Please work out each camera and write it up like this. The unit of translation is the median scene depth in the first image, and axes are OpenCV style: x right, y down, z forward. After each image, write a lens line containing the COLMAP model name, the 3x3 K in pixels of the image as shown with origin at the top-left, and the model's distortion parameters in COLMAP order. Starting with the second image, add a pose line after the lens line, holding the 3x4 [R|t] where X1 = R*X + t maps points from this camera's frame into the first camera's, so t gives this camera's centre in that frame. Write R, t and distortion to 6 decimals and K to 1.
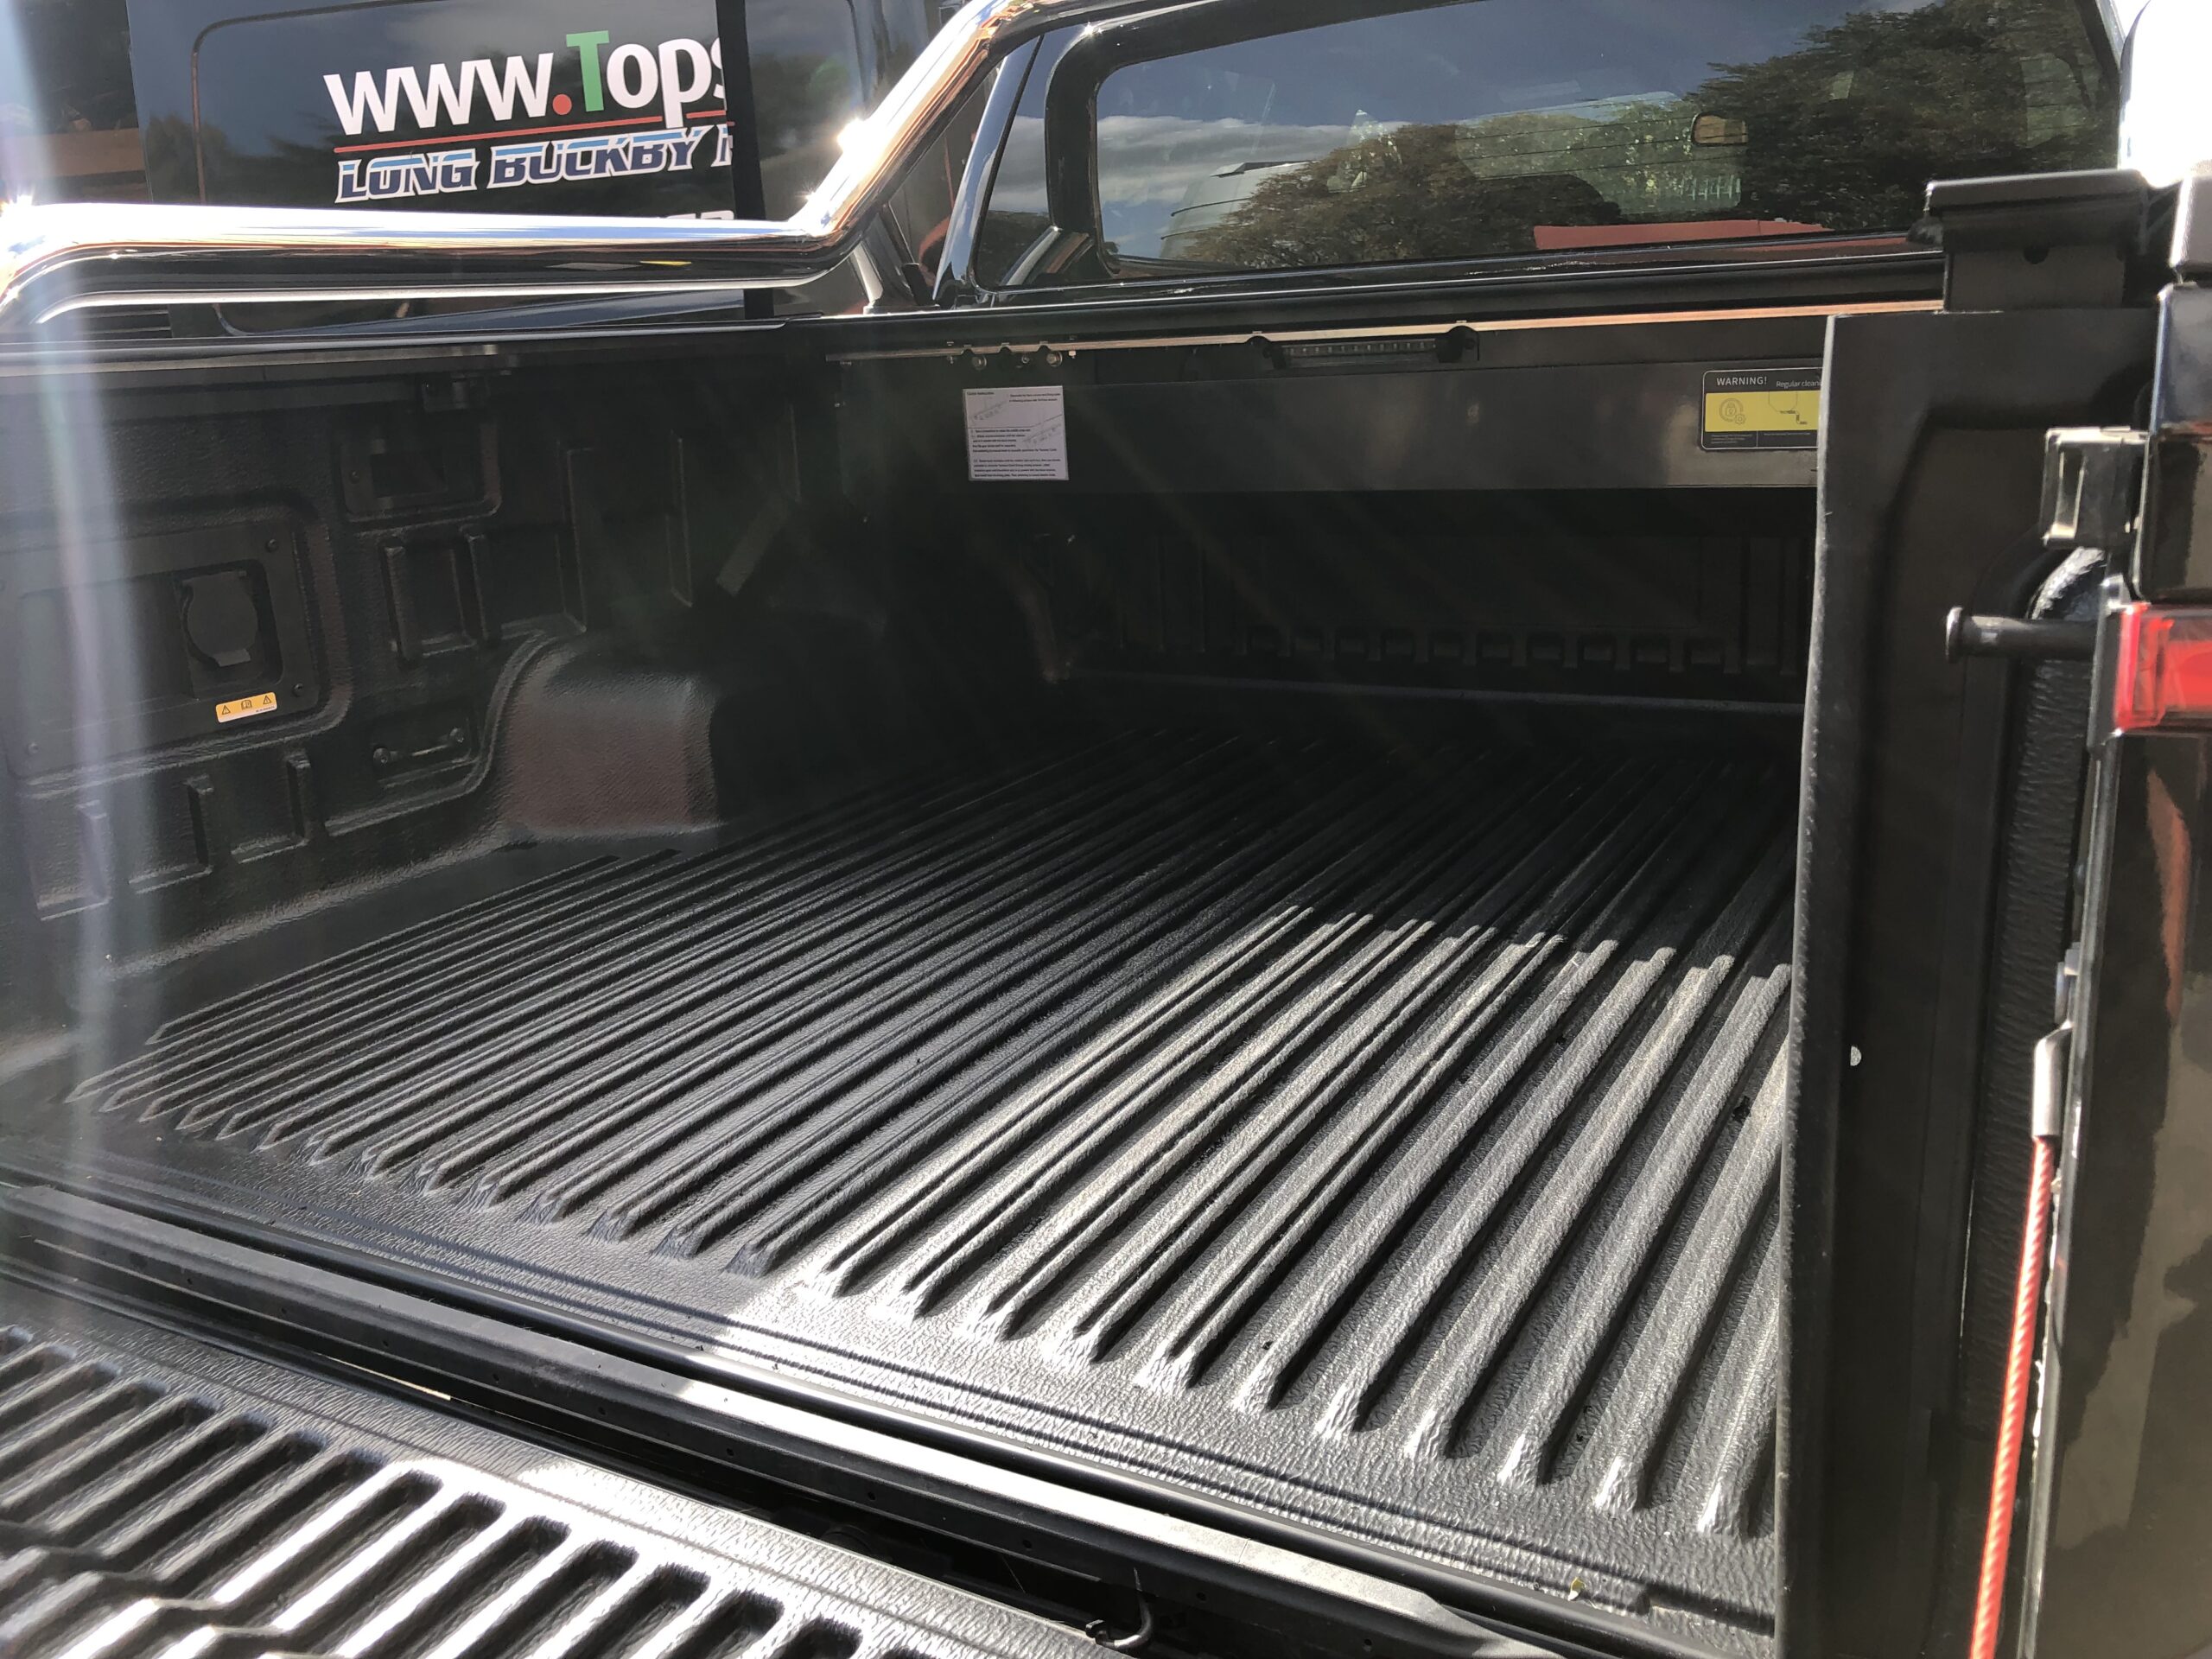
lens RADIAL K [[1812.4, 0, 1145.5], [0, 1812.4, 830.2], [0, 0, 1]] dist [0.003682, 0.000755]
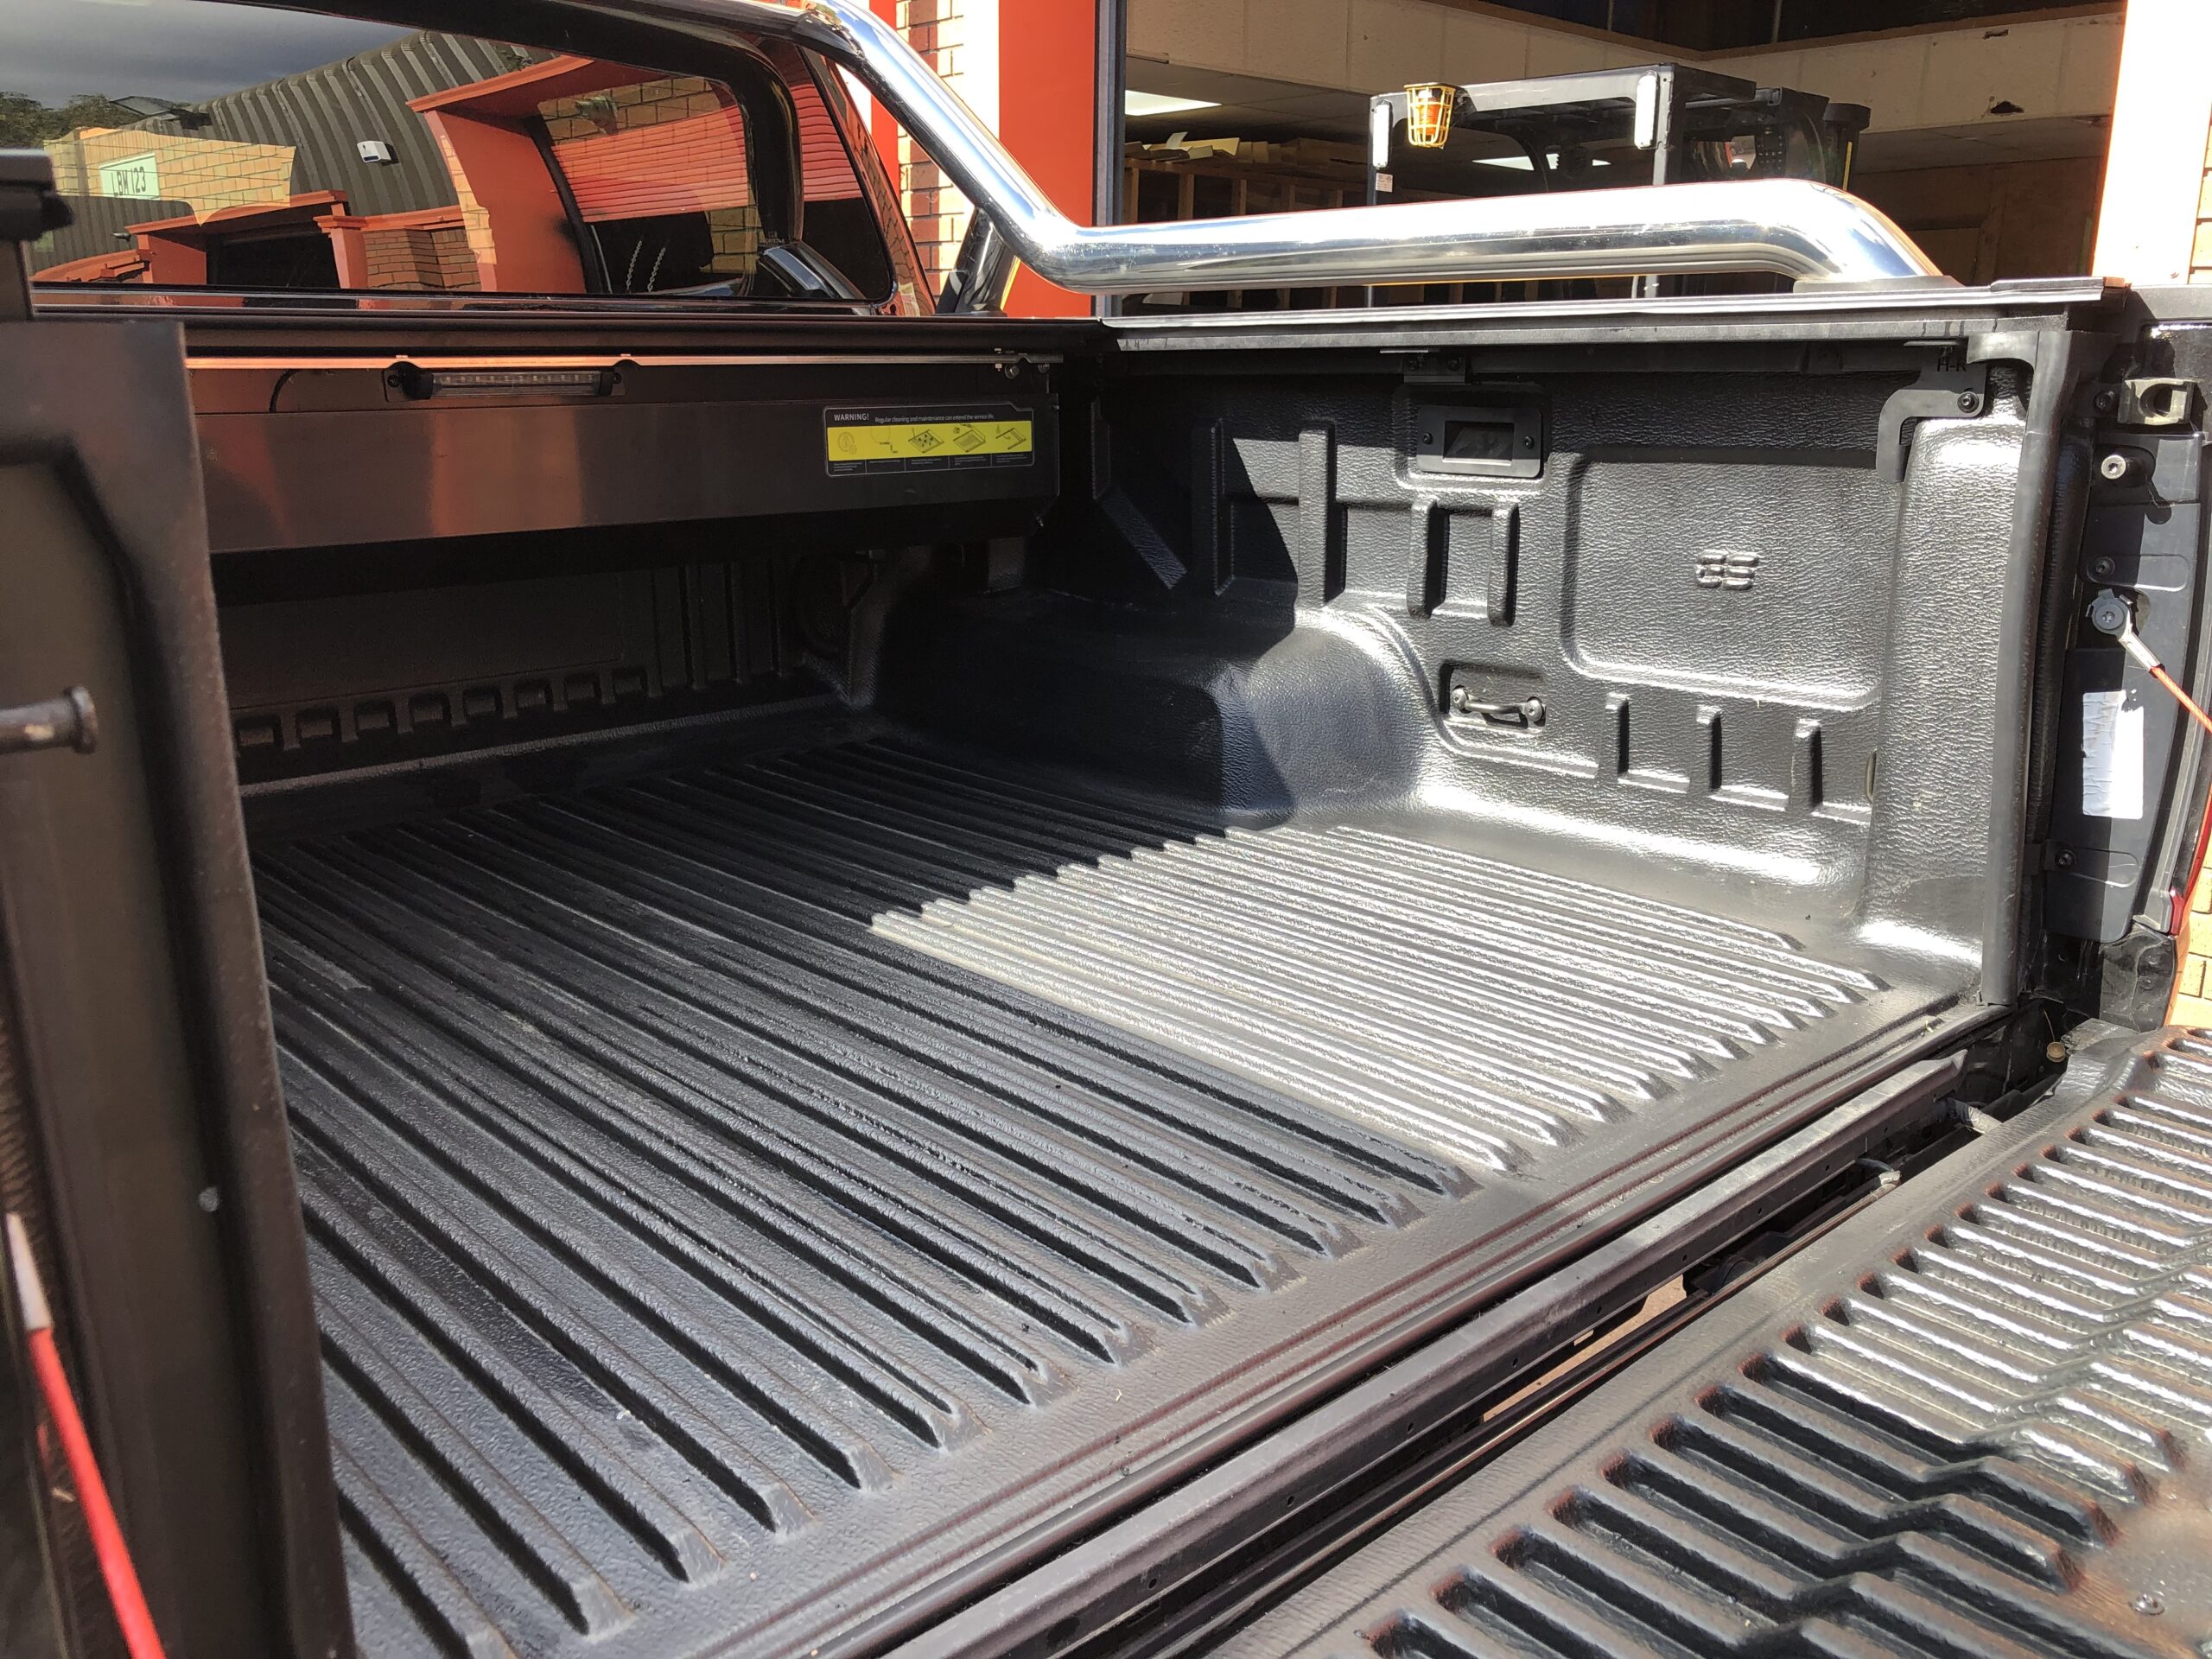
lens RADIAL K [[1812.4, 0, 1145.5], [0, 1812.4, 830.2], [0, 0, 1]] dist [0.003682, 0.000755]
pose [[0.321461, -0.195222, 0.926581, -0.755680], [0.237512, 0.963860, 0.120676, -0.086130], [-0.916652, 0.181282, 0.356211, 0.456460]]
